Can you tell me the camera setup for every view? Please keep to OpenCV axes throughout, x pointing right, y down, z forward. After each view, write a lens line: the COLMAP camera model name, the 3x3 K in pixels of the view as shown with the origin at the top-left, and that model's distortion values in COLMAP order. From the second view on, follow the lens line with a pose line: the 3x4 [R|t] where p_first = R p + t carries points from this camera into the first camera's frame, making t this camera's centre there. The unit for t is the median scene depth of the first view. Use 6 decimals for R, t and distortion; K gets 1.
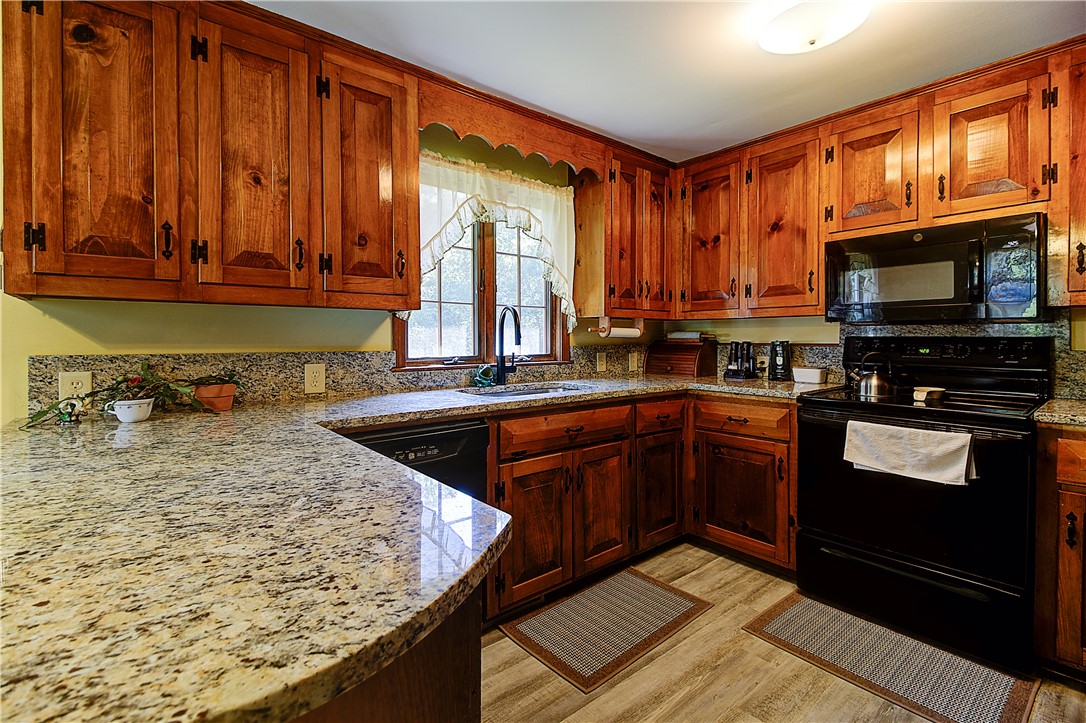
lens RADIAL K [[502.9, 0, 544.0], [0, 502.9, 343.1], [0, 0, 1]] dist [0.020484, -0.016436]
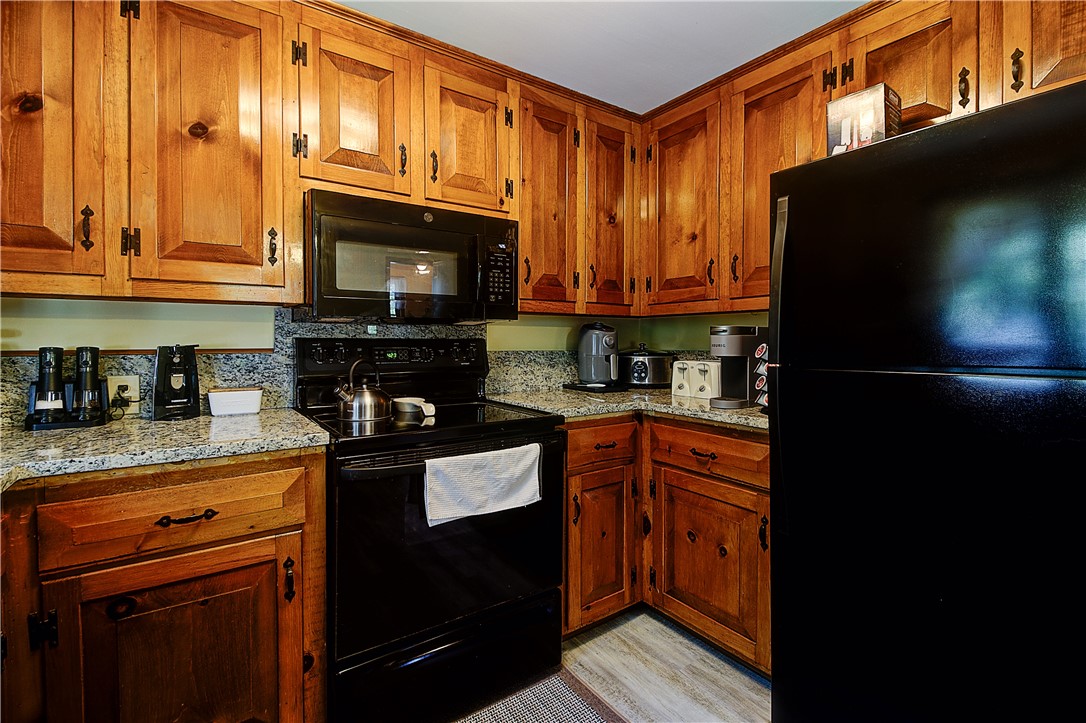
lens RADIAL K [[502.9, 0, 544.0], [0, 502.9, 343.1], [0, 0, 1]] dist [0.020484, -0.016436]
pose [[0.066870, -0.007532, 0.997733, -0.057558], [0.009536, 0.999931, 0.006909, -0.007972], [-0.997716, 0.009052, 0.066938, 0.685538]]
